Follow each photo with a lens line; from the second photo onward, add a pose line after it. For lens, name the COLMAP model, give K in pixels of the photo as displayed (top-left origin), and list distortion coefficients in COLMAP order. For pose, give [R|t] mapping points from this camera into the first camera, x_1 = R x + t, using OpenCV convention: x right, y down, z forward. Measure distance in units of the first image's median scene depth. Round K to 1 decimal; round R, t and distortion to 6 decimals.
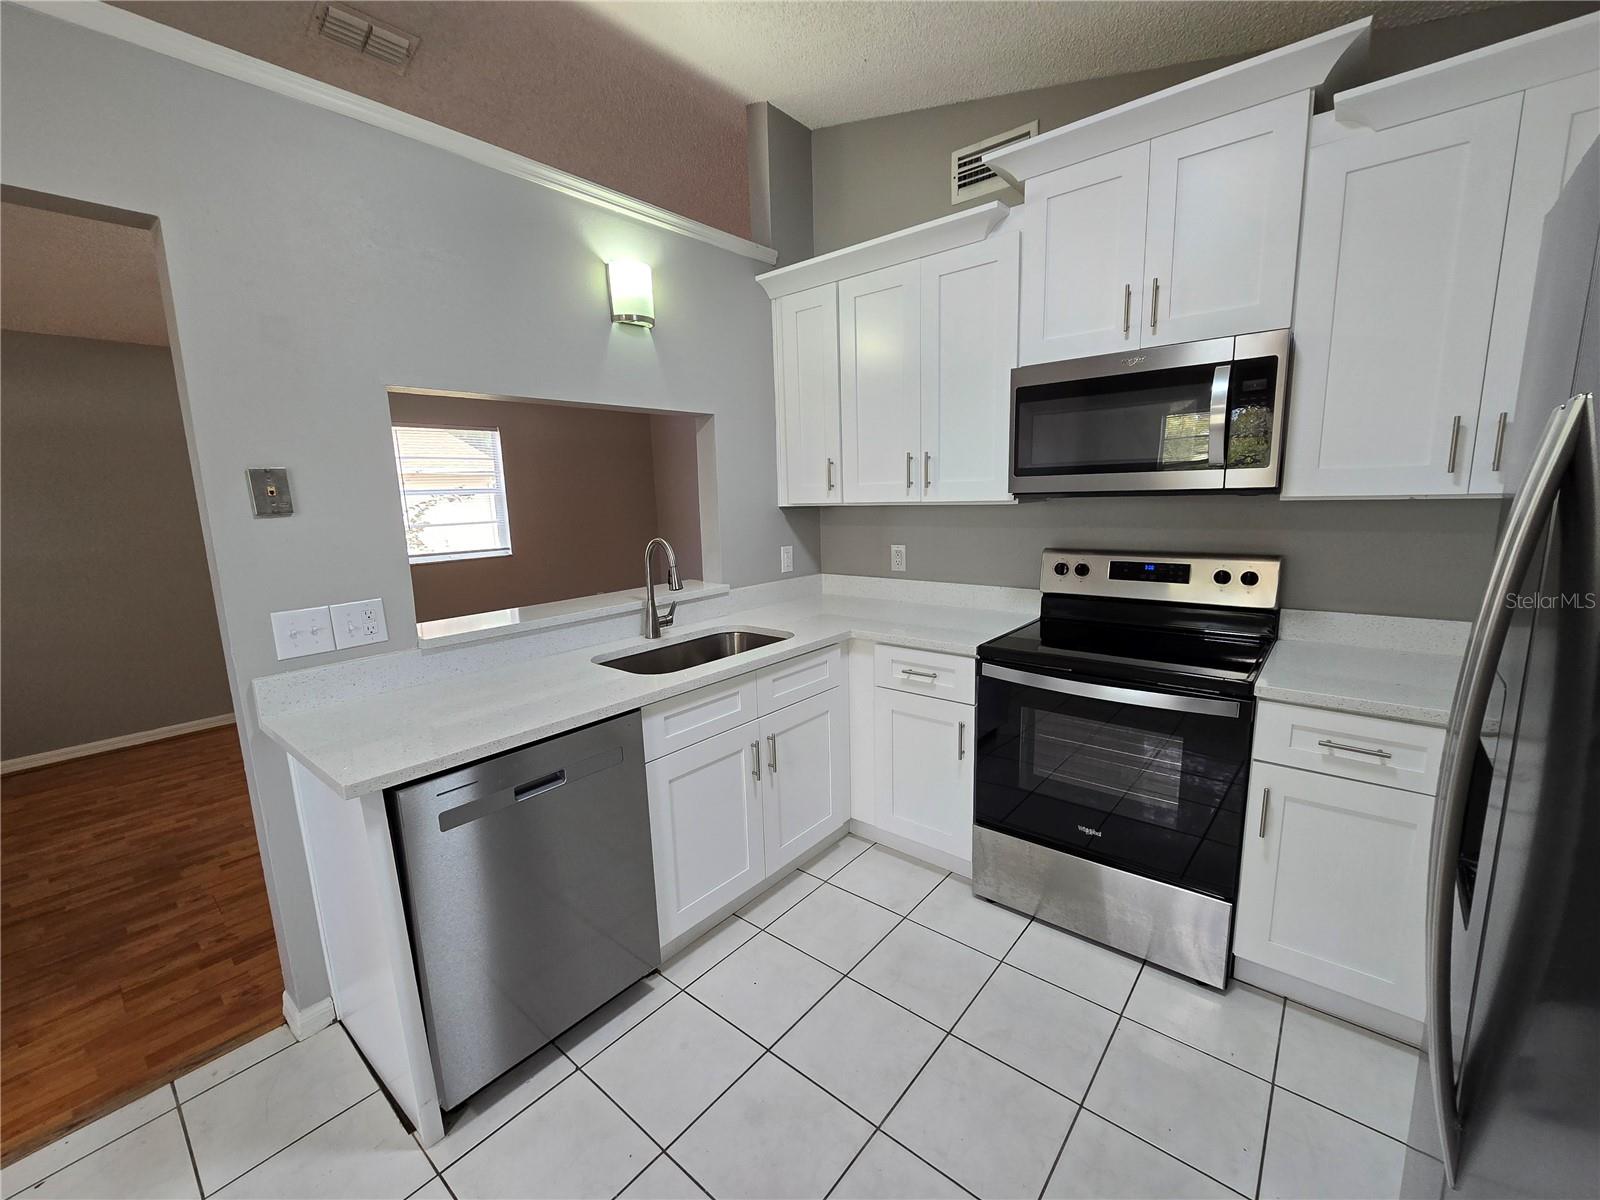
lens RADIAL K [[658.1, 0, 800.7], [0, 658.1, 602.8], [0, 0, 1]] dist [-0.008184, 0.001134]
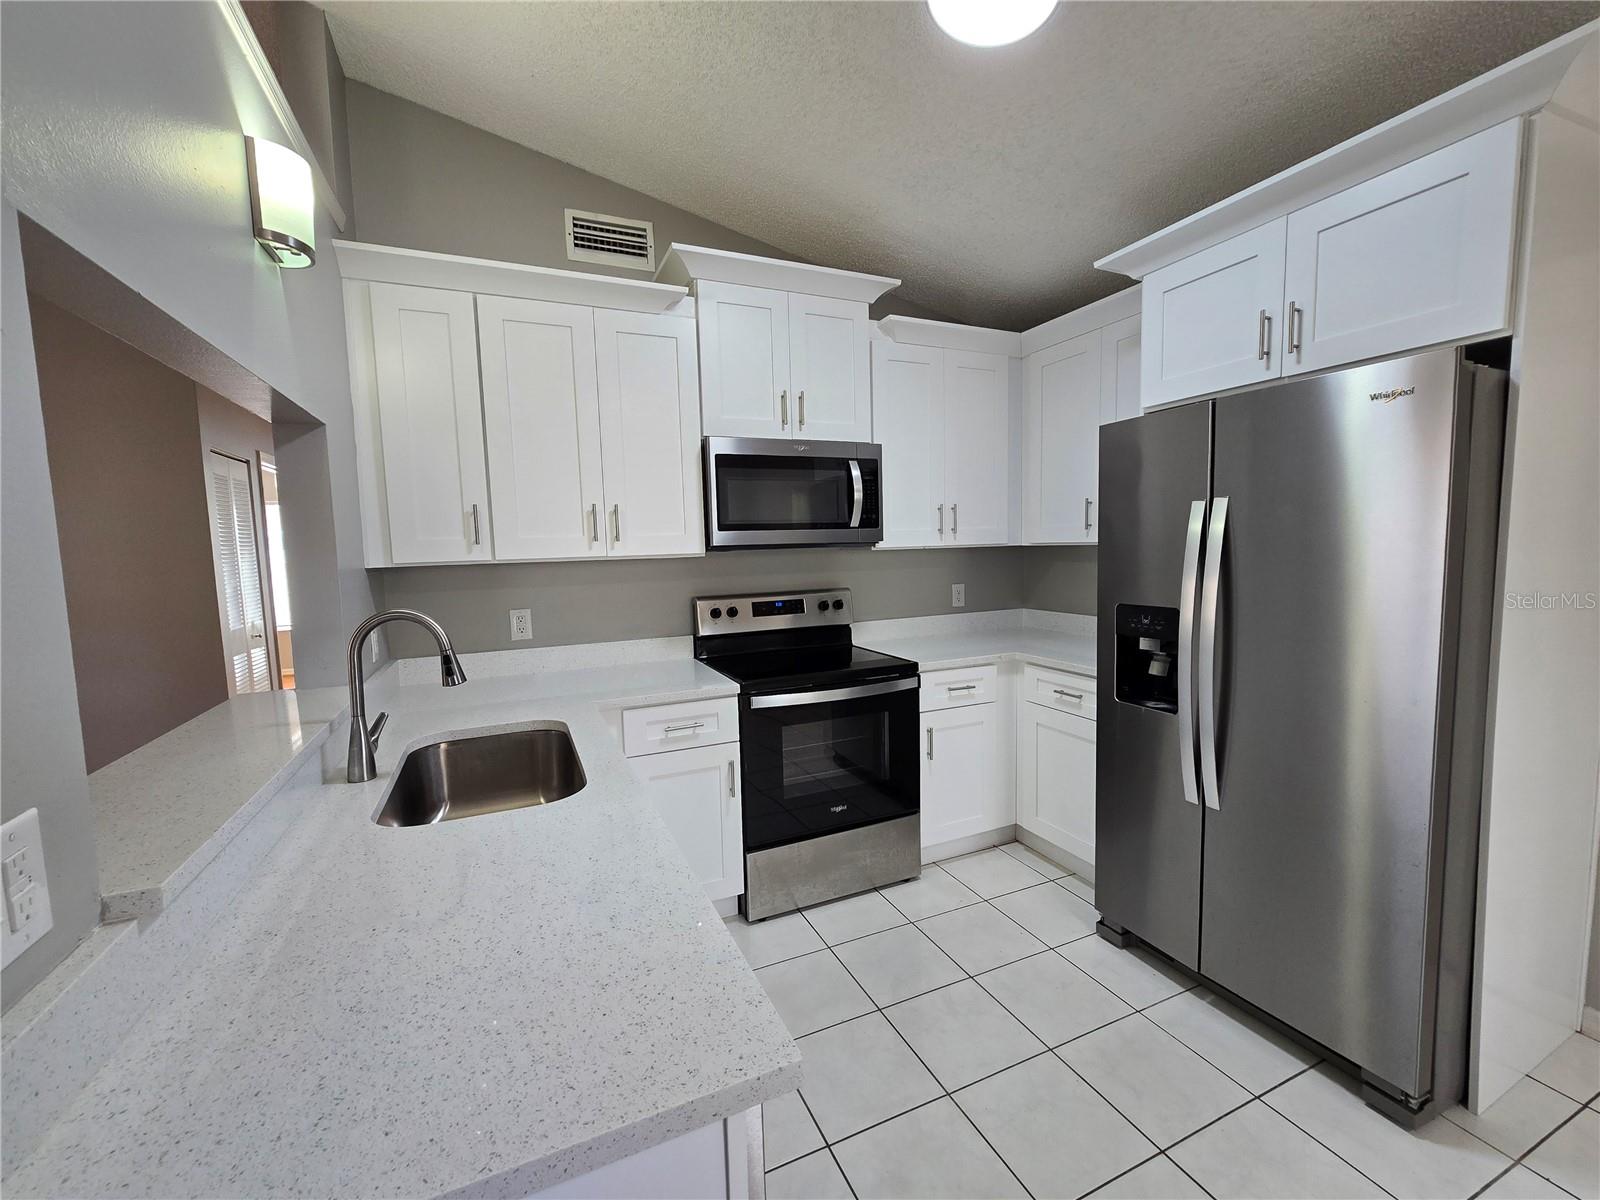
lens RADIAL K [[658.1, 0, 792.1], [0, 658.1, 604.1], [0, 0, 1]] dist [-0.008184, 0.001134]
pose [[0.440226, -0.062719, 0.895694, -0.602893], [0.164850, 0.986246, -0.011963, -0.033395], [-0.882624, 0.152922, 0.444511, 0.389319]]
